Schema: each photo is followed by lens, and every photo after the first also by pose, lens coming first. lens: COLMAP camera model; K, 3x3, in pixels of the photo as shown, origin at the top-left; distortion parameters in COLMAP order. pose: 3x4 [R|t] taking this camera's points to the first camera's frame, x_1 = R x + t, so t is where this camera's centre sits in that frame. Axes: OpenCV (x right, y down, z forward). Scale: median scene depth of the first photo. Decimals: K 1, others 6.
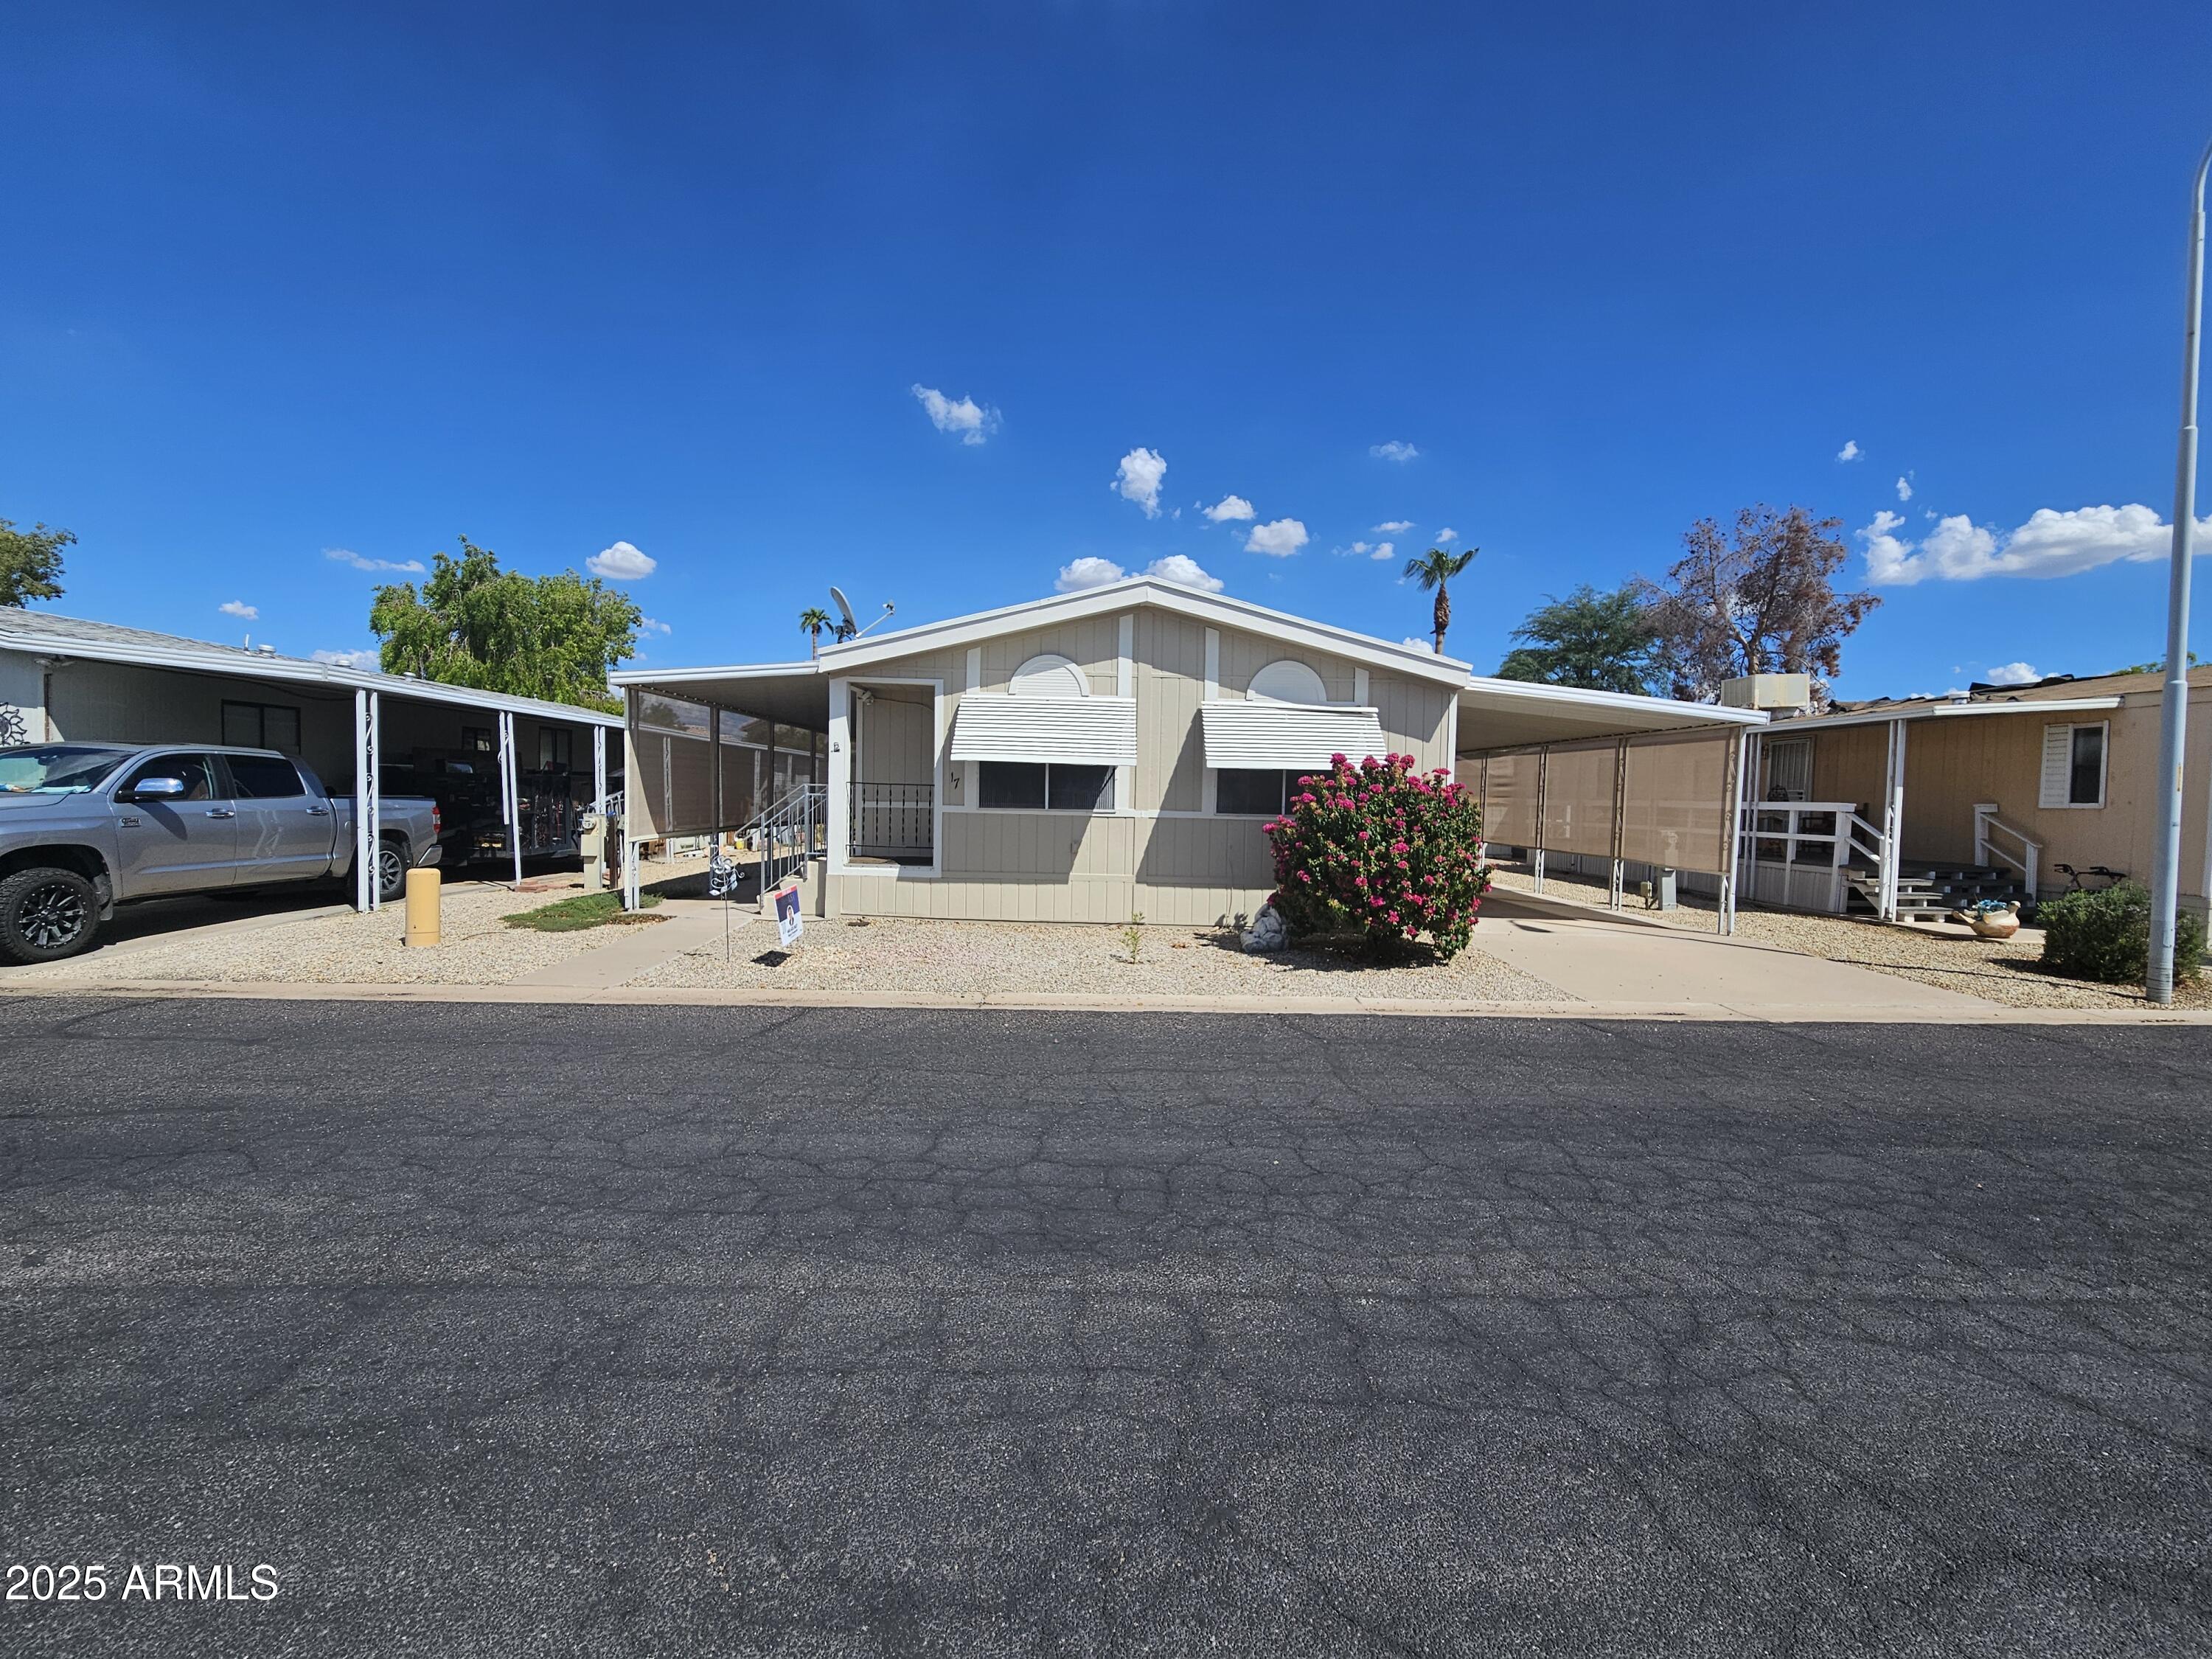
lens RADIAL K [[908.3, 0, 1103.9], [0, 908.3, 831.6], [0, 0, 1]] dist [0.001025, 0.001324]
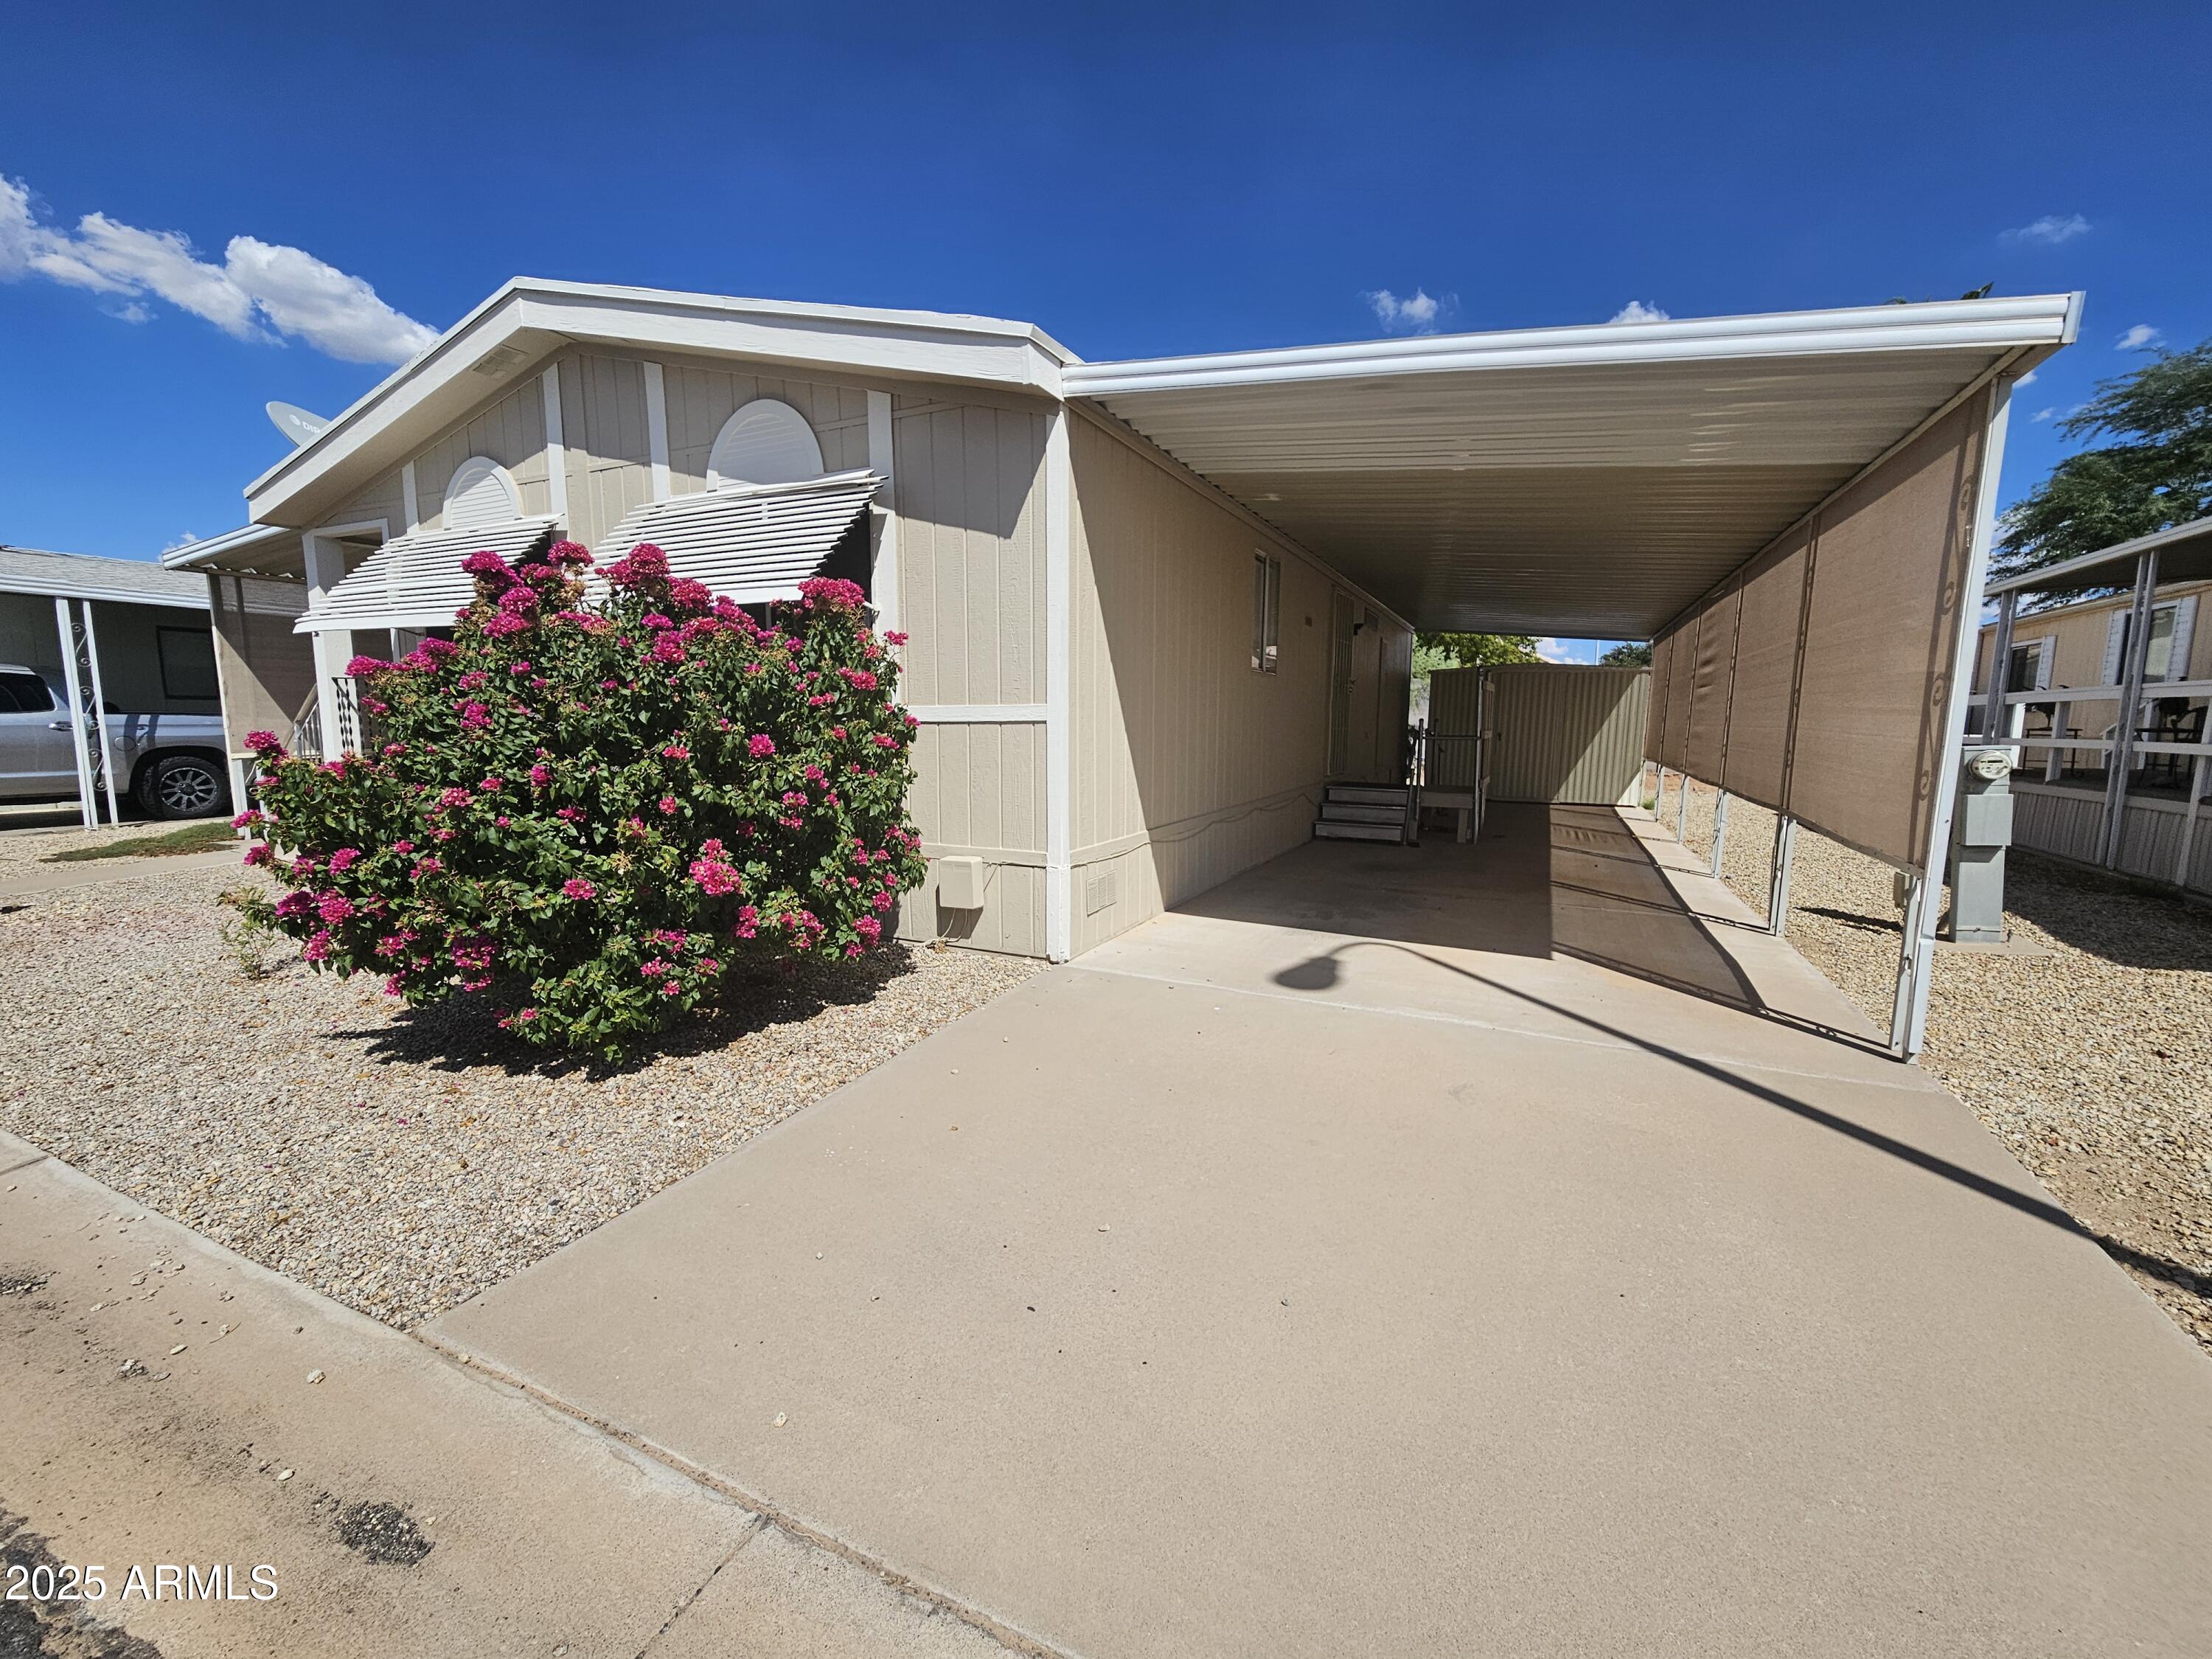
lens RADIAL K [[908.3, 0, 1110.7], [0, 908.3, 829.8], [0, 0, 1]] dist [0.001025, 0.001324]
pose [[0.891590, 0.039358, -0.451131, 0.605350], [-0.006713, 0.997255, 0.073735, 0.008602], [0.452795, -0.062713, 0.889407, 0.626689]]
